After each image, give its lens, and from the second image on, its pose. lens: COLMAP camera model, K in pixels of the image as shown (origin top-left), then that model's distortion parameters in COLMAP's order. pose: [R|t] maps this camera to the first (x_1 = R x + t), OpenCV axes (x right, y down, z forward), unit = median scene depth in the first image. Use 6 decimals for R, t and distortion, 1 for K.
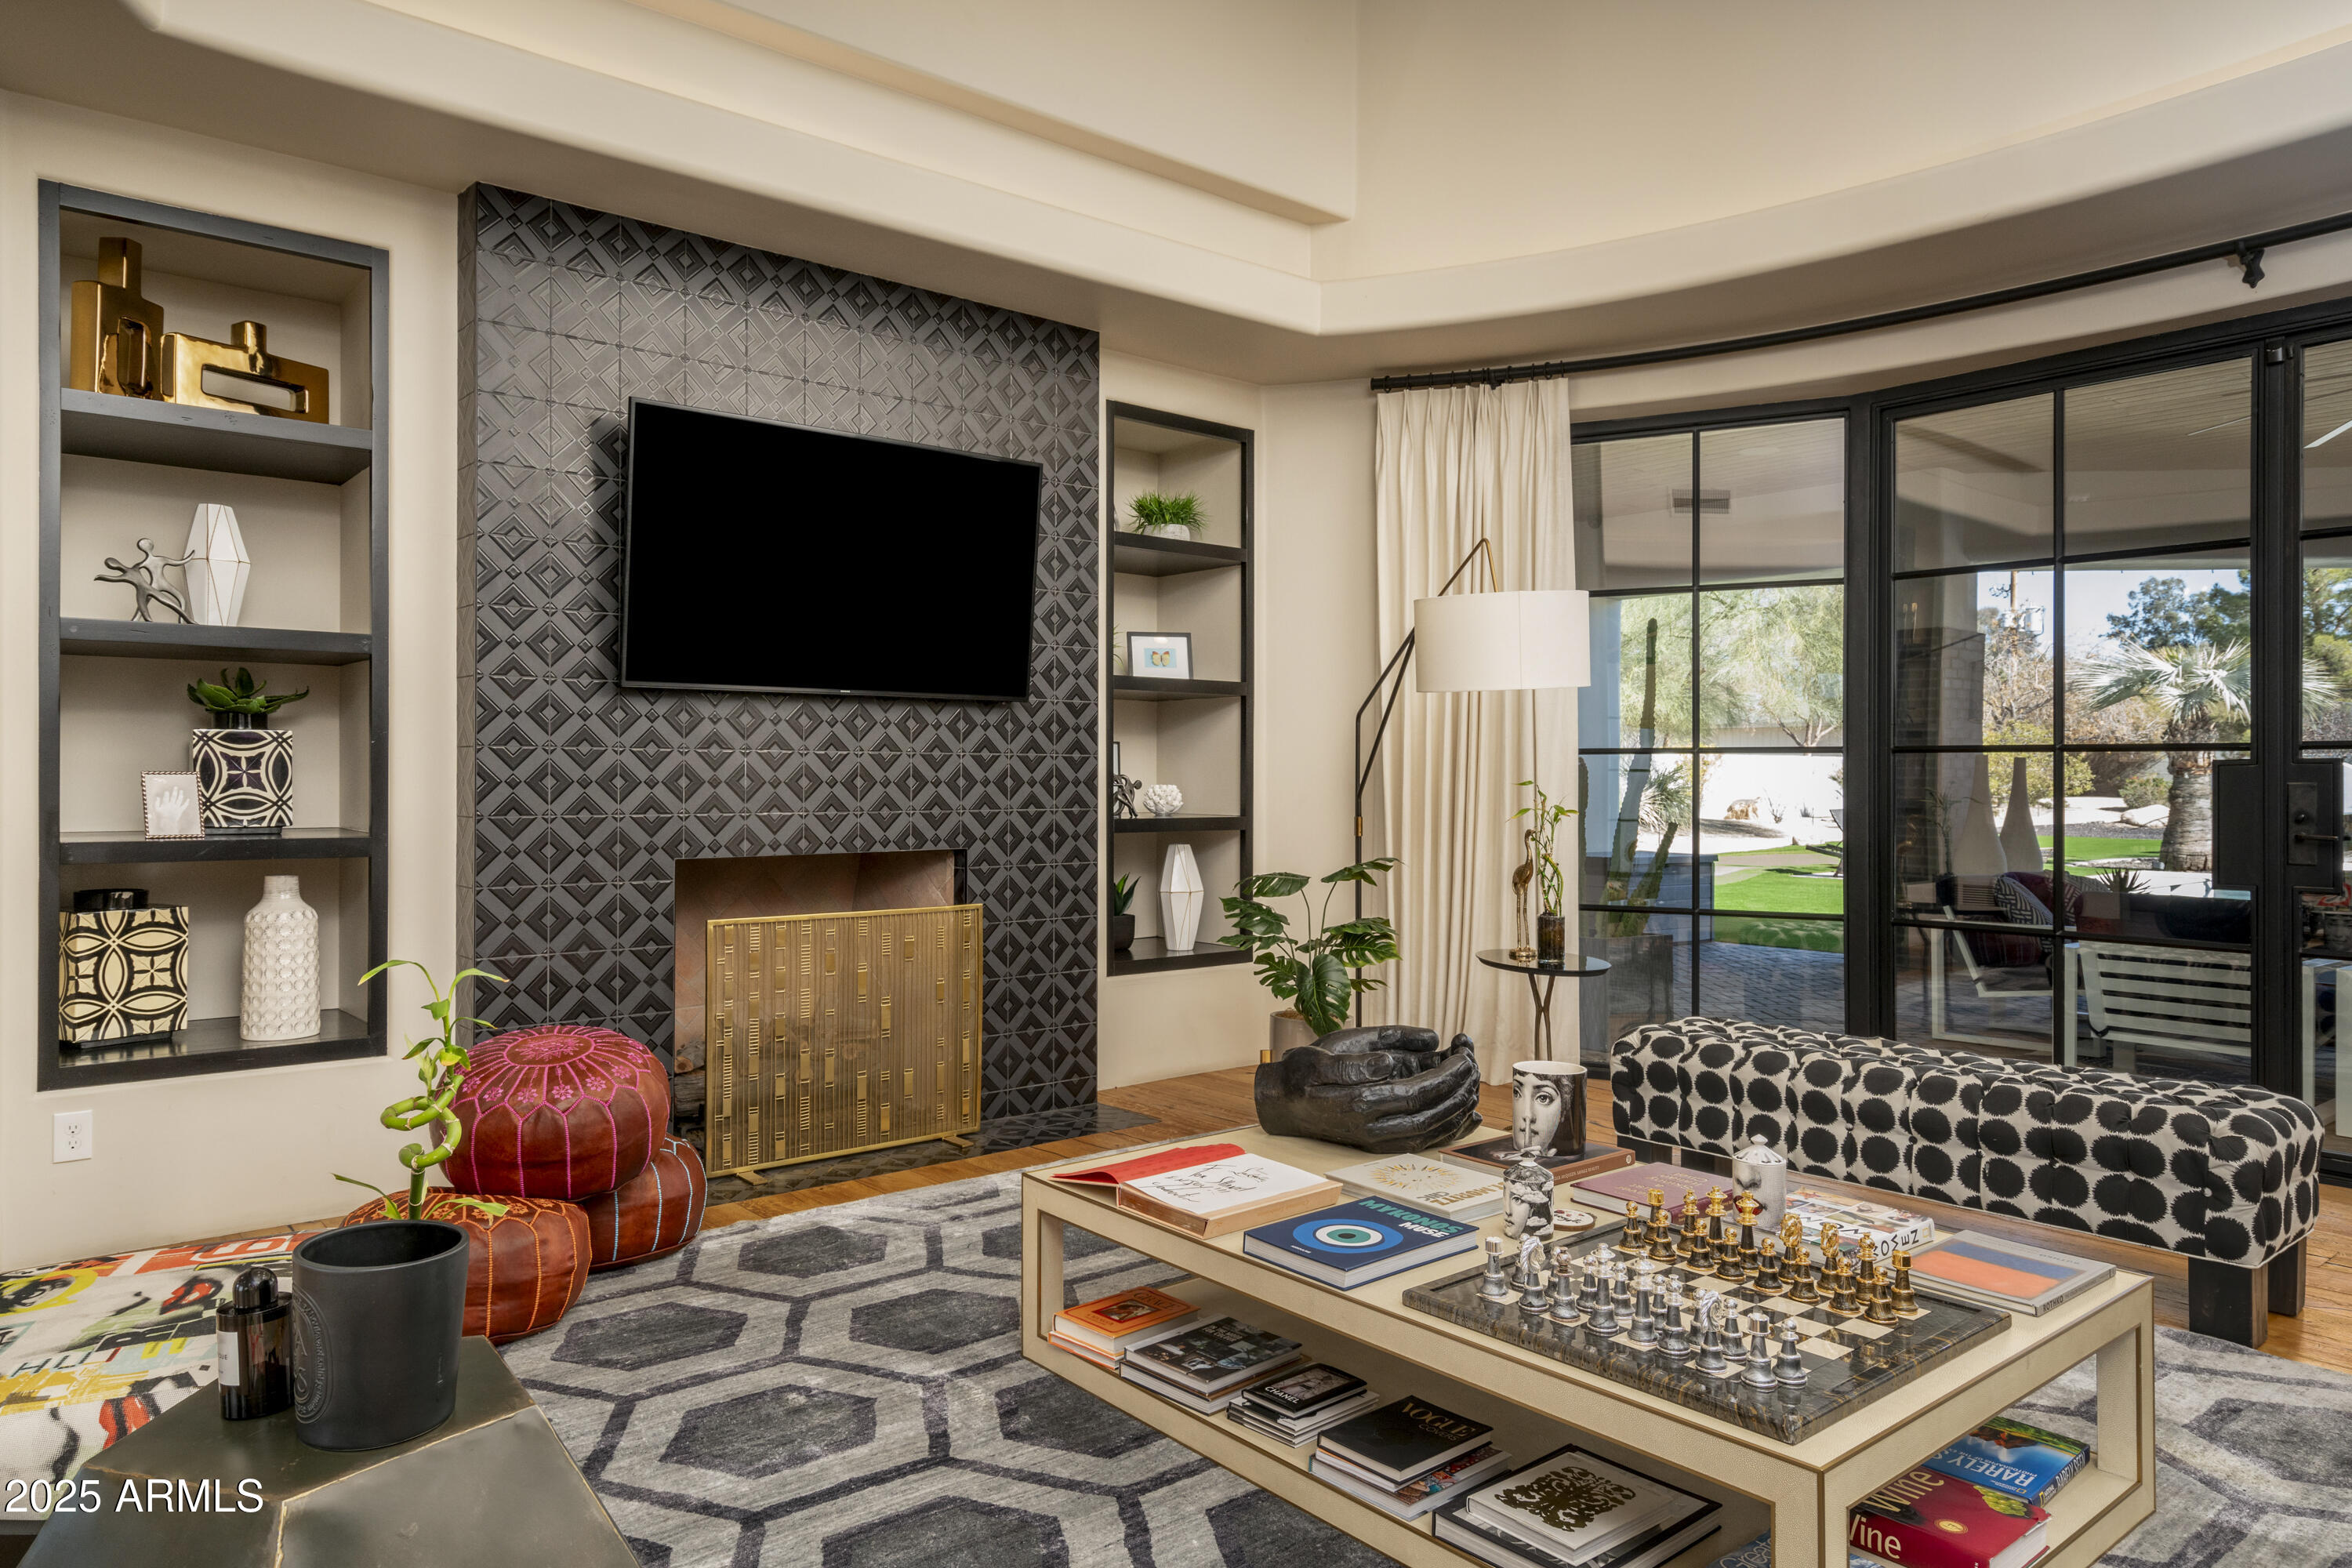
lens RADIAL K [[1461.3, 0, 1164.8], [0, 1461.3, 778.6], [0, 0, 1]] dist [0.008473, -0.000344]
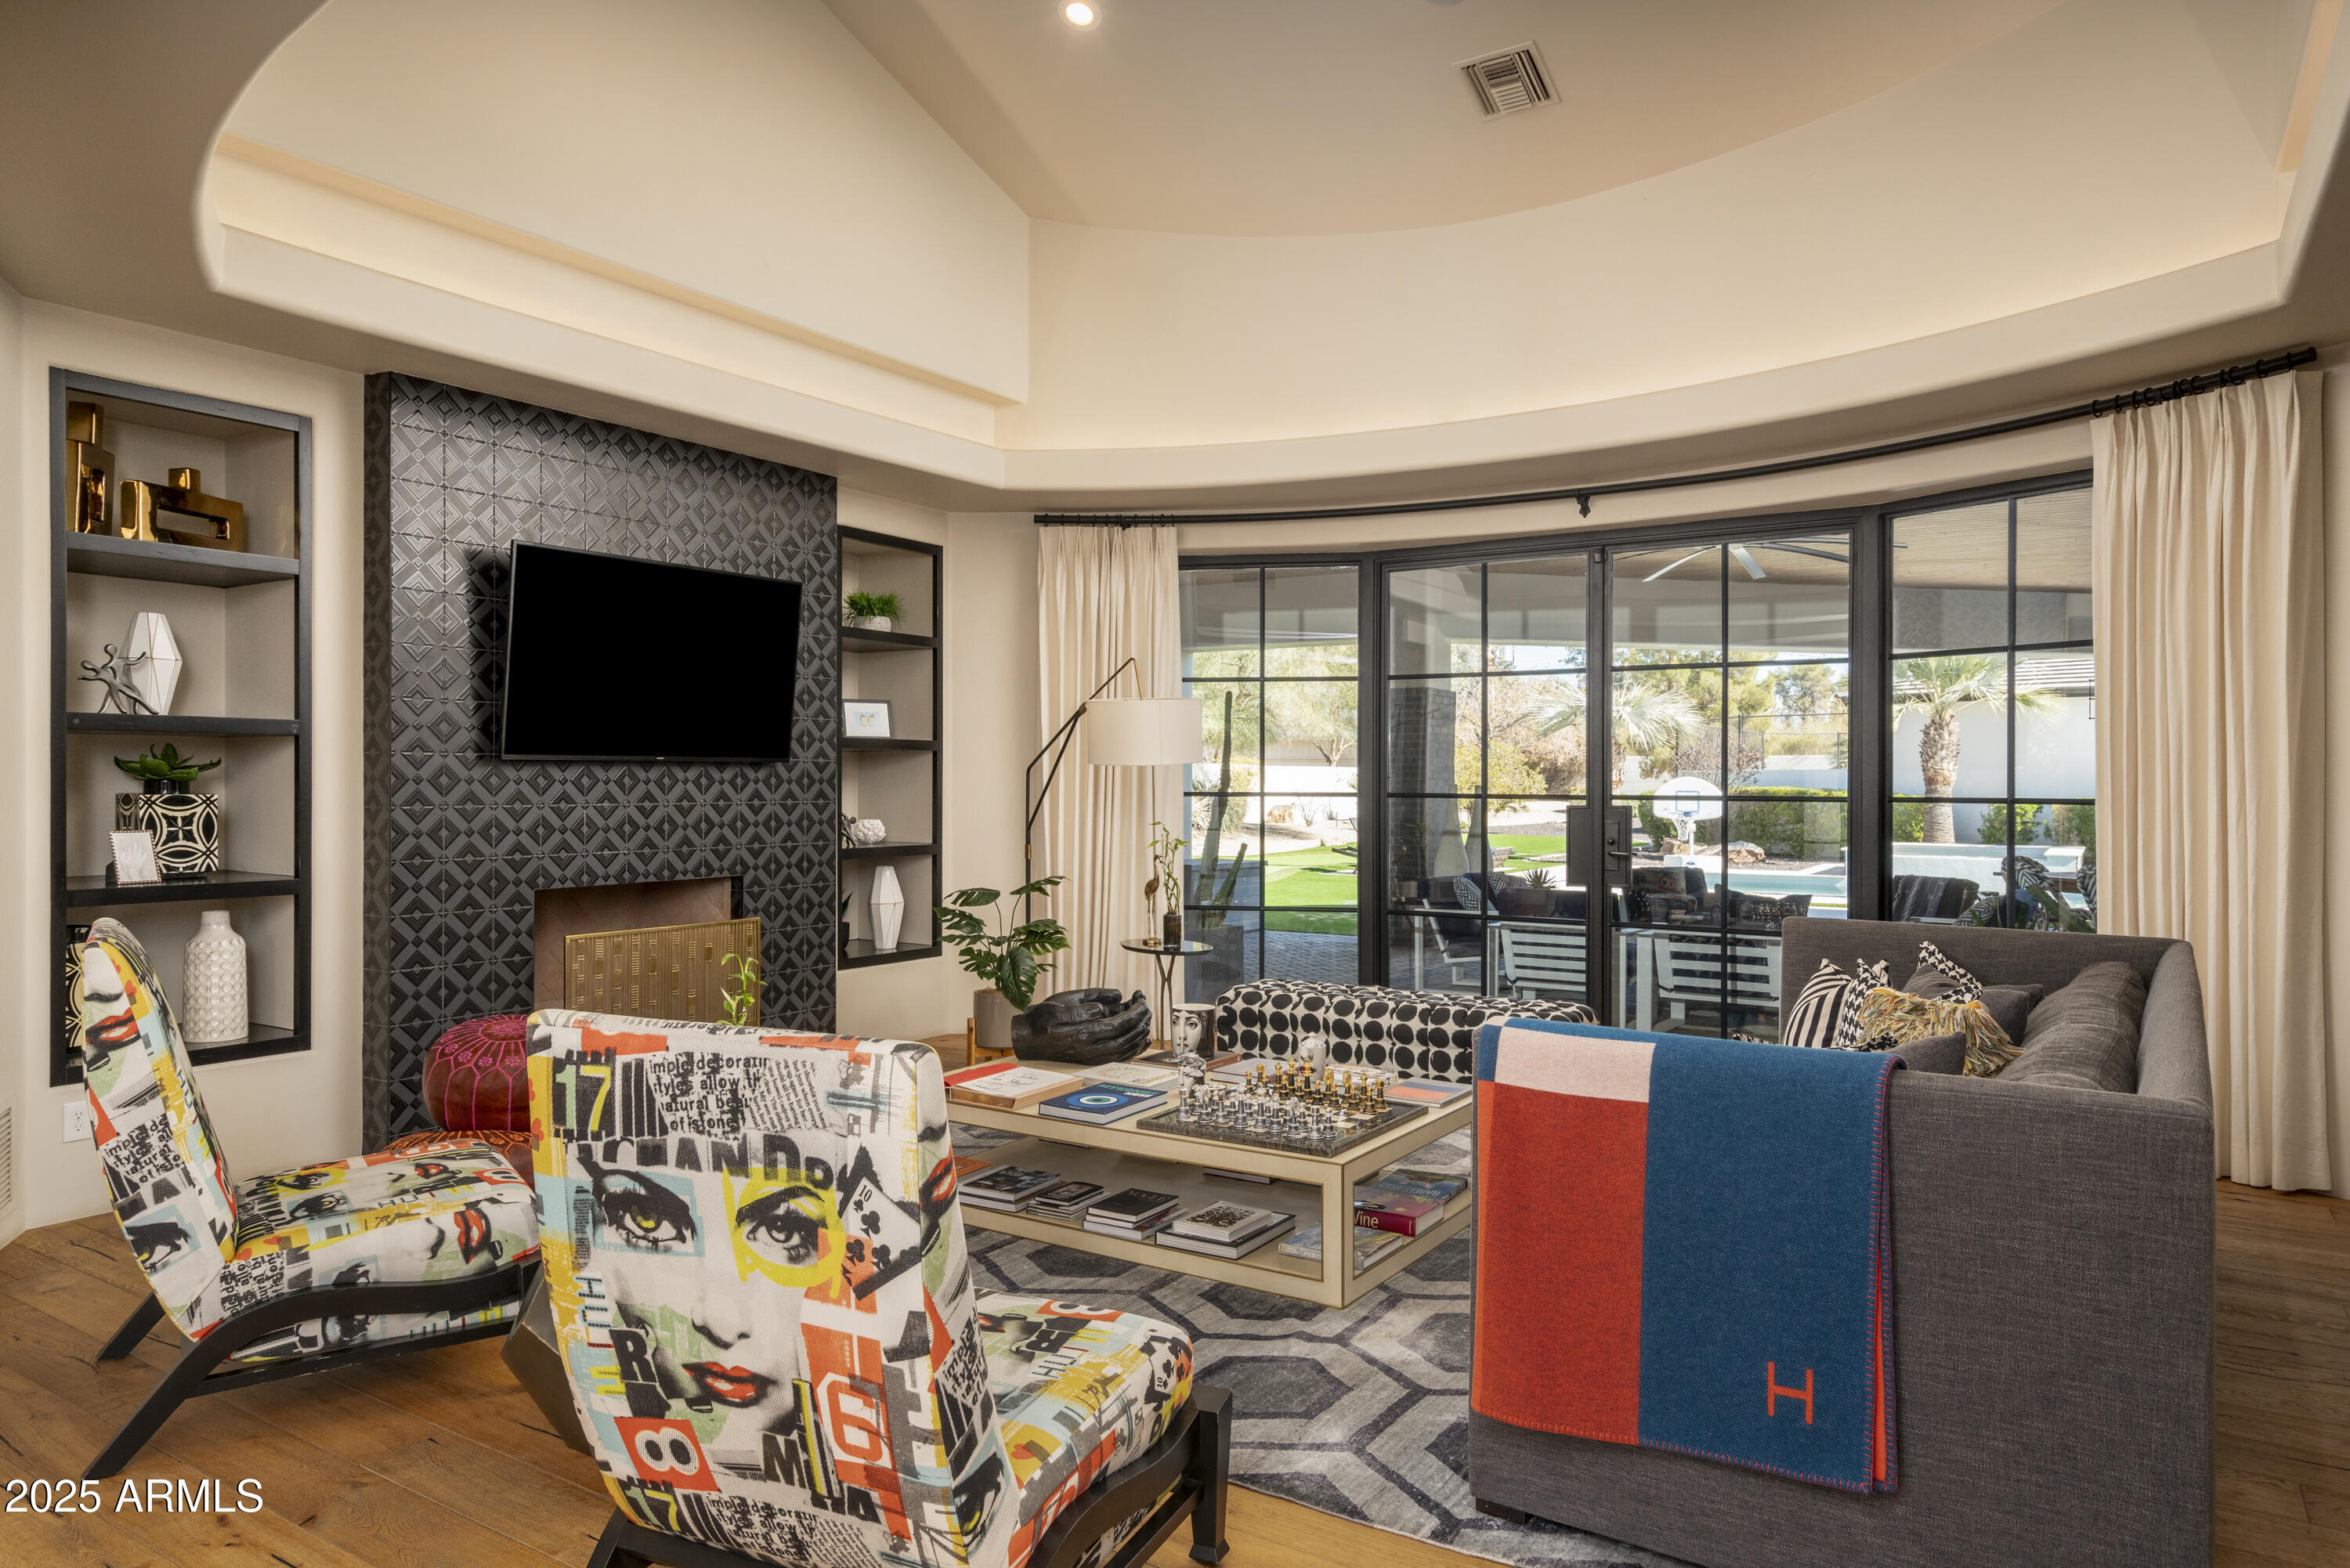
lens RADIAL K [[1459.9, 0, 1181.5], [0, 1459.9, 781.4], [0, 0, 1]] dist [0.008473, -0.000344]
pose [[0.951881, 0.000555, 0.306468, -0.188982], [-0.001208, 0.999997, 0.001941, -0.045248], [-0.306466, -0.002218, 0.951879, -0.420130]]
